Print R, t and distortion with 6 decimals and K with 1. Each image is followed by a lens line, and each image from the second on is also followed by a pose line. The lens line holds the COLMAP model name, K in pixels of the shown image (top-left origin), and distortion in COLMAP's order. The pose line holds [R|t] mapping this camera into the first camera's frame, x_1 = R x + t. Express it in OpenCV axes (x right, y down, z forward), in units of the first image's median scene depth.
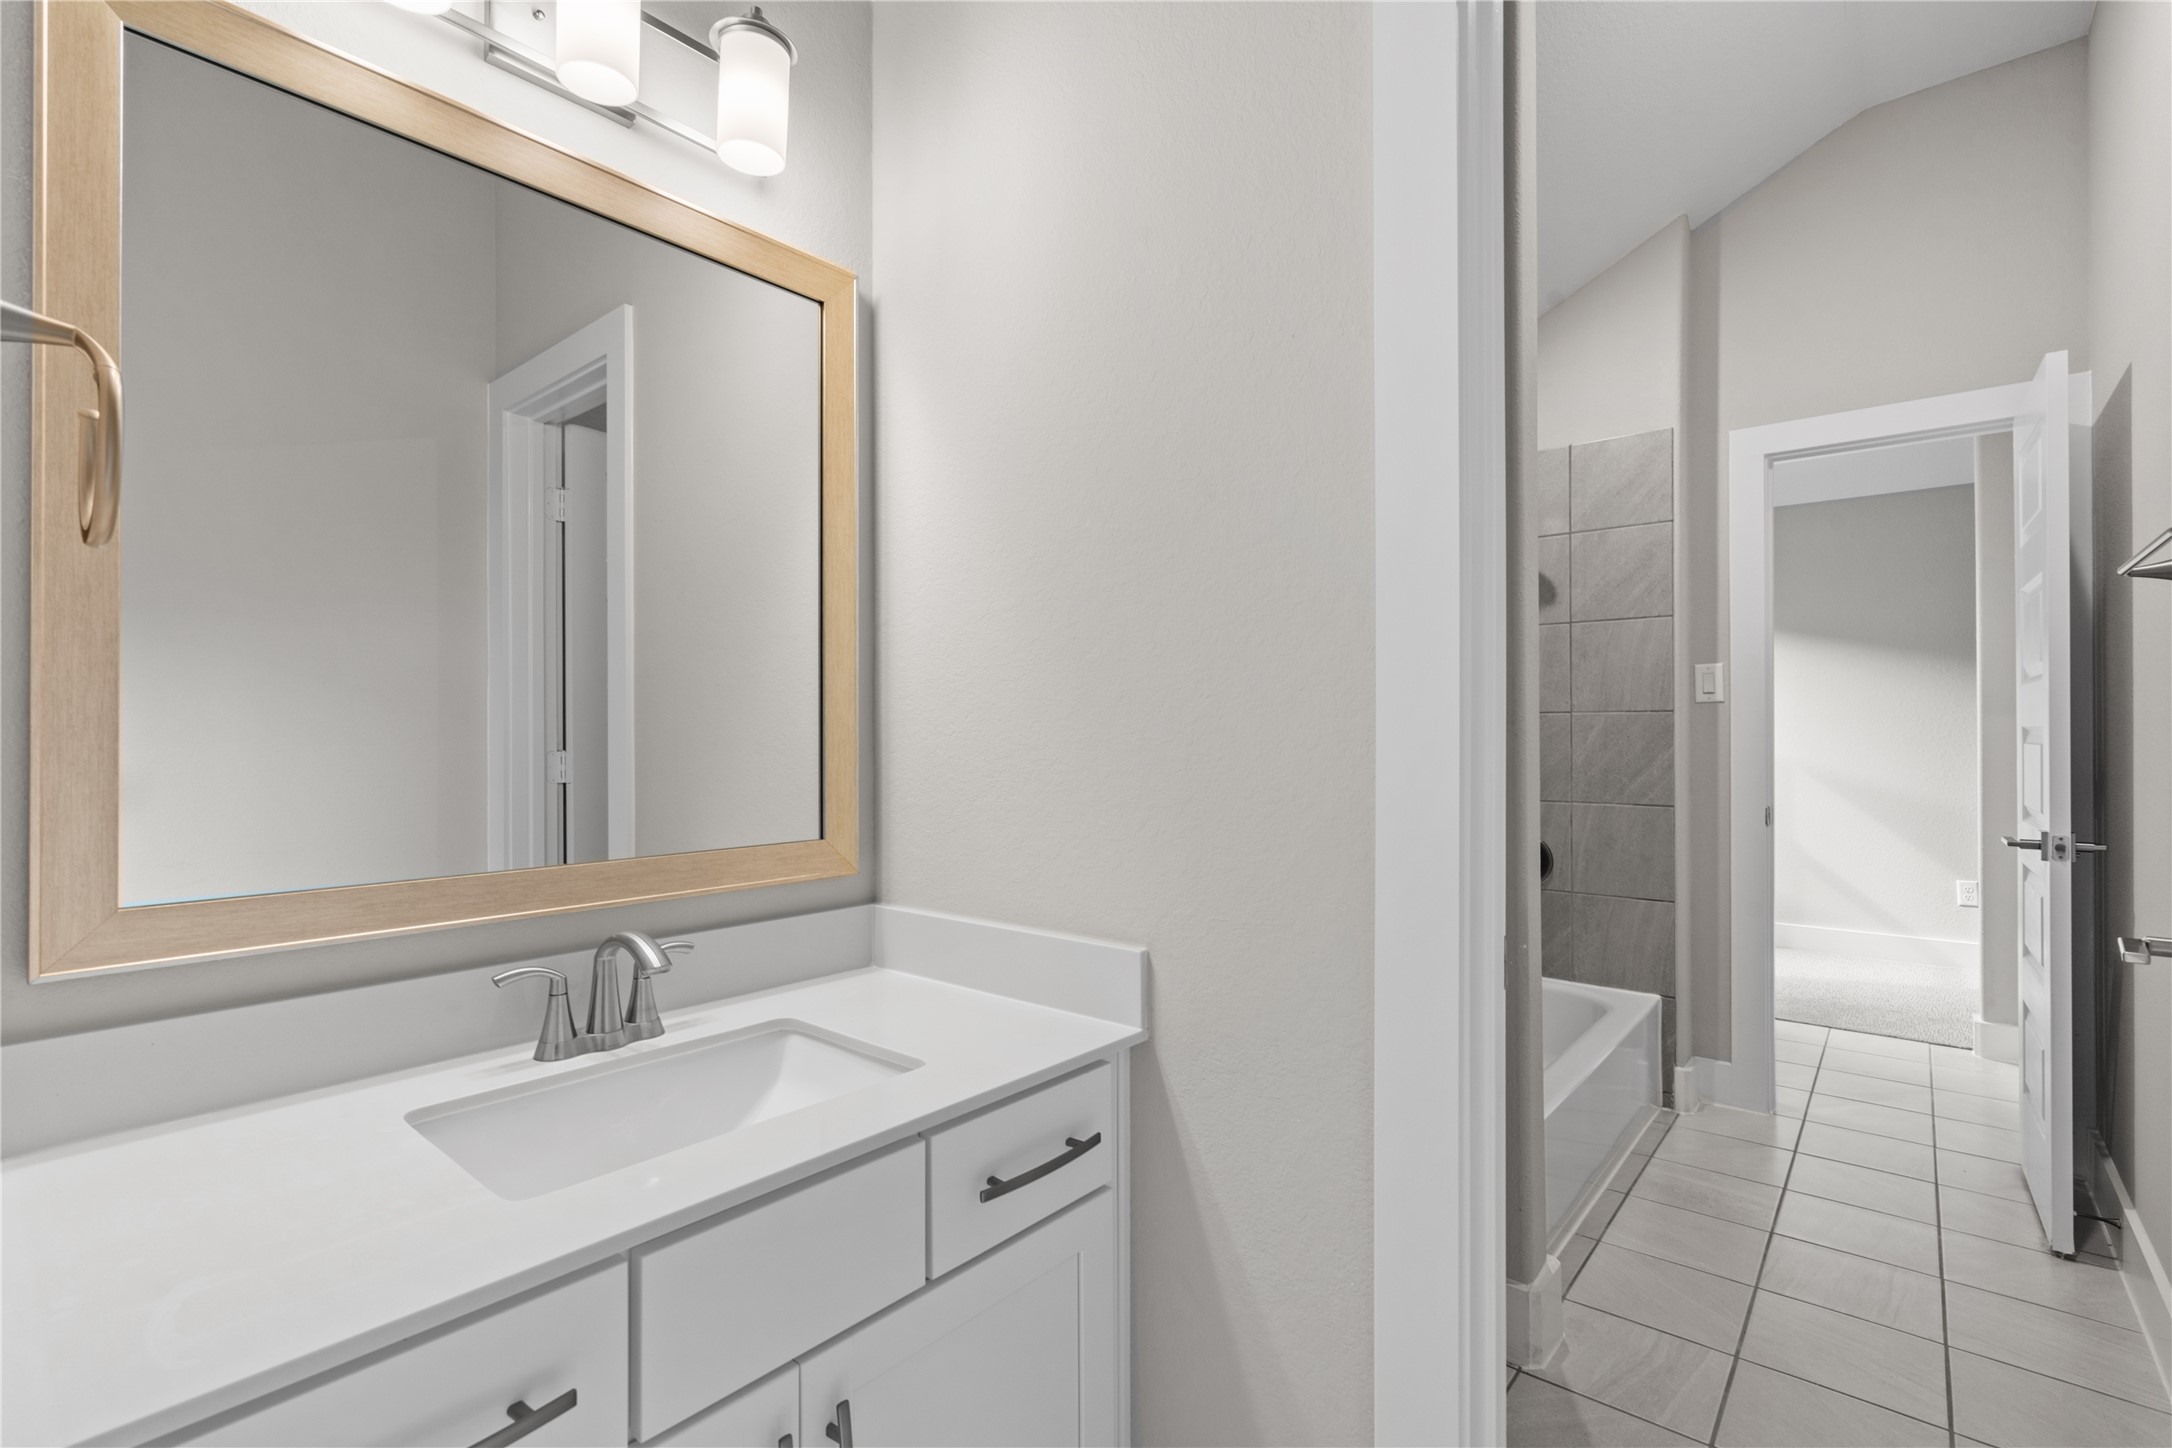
lens RADIAL K [[963.2, 0, 1069.4], [0, 963.2, 738.7], [0, 0, 1]] dist [0.001274, -0.000107]
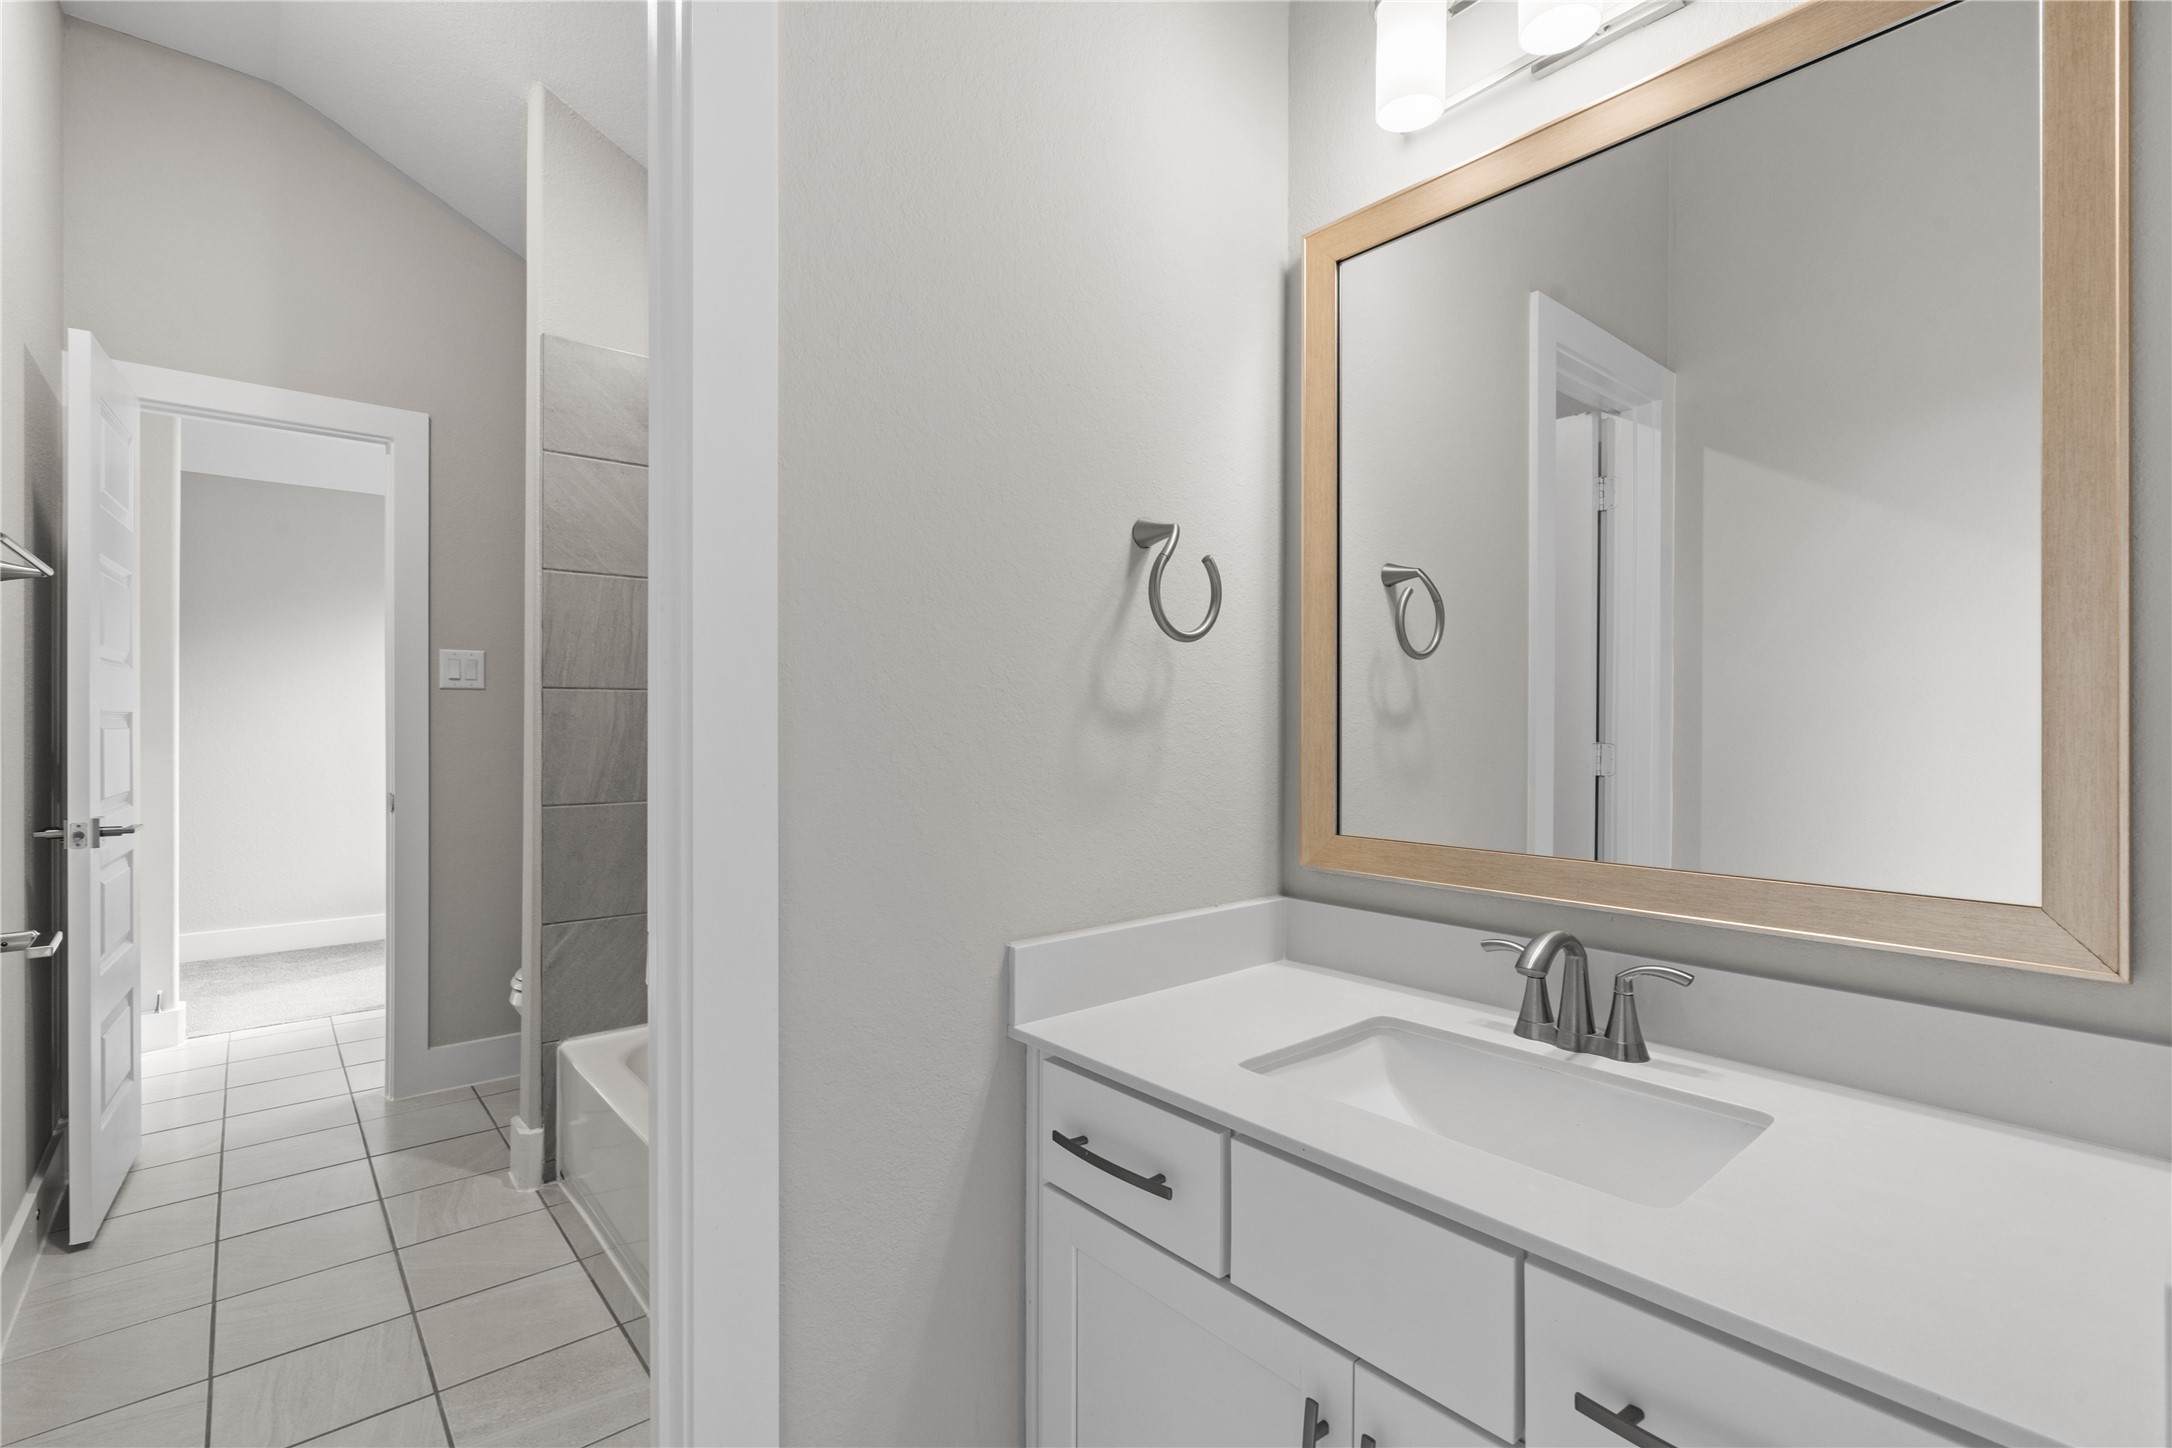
lens RADIAL K [[992.5, 0, 1085.9], [0, 992.5, 730.5], [0, 0, 1]] dist [-0.002578, 0.000389]
pose [[-0.167176, 0.001607, -0.985926, 0.598215], [0.004865, 0.999988, 0.000805, -0.003411], [0.985915, -0.004662, -0.167182, 0.695544]]
